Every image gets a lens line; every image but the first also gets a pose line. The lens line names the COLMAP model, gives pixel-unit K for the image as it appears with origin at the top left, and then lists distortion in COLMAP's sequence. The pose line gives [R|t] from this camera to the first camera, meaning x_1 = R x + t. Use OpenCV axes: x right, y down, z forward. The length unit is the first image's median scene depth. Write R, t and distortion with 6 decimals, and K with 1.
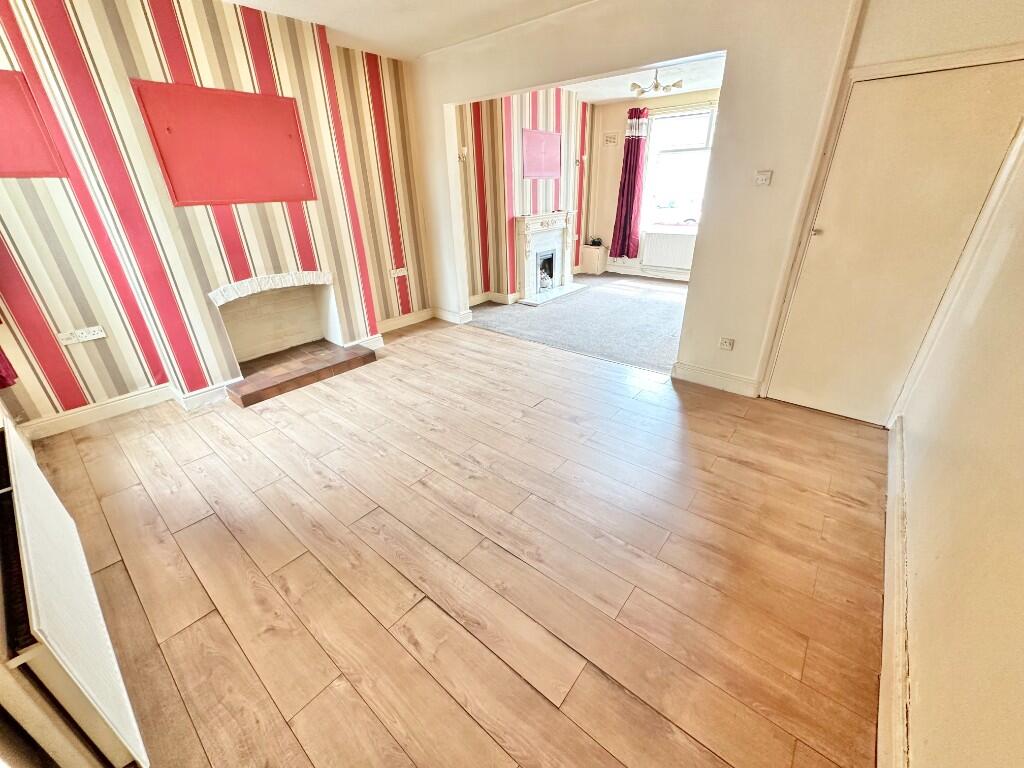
lens RADIAL K [[408.9, 0, 513.7], [0, 408.9, 384.7], [0, 0, 1]] dist [-0.001227, -0.000419]
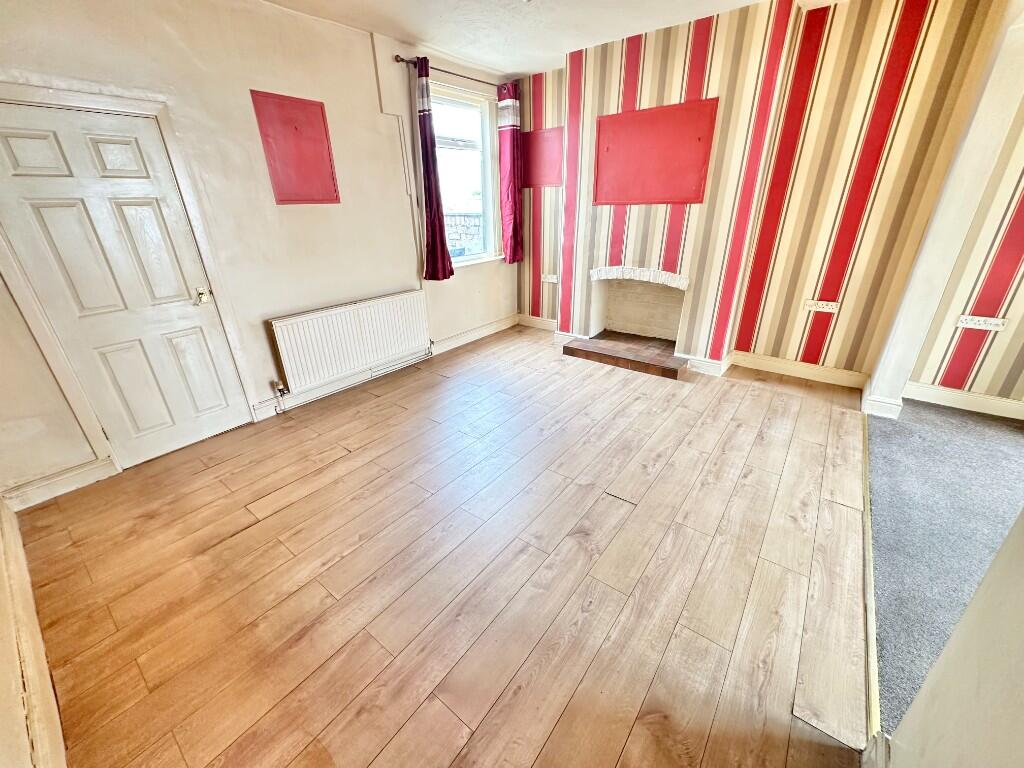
lens RADIAL K [[408.9, 0, 513.7], [0, 408.9, 384.7], [0, 0, 1]] dist [-0.001227, -0.000419]
pose [[0.028635, 0.427450, -0.903585, 0.474538], [-0.419202, 0.825759, 0.377349, -0.238320], [0.907441, 0.367980, 0.202834, 0.483017]]
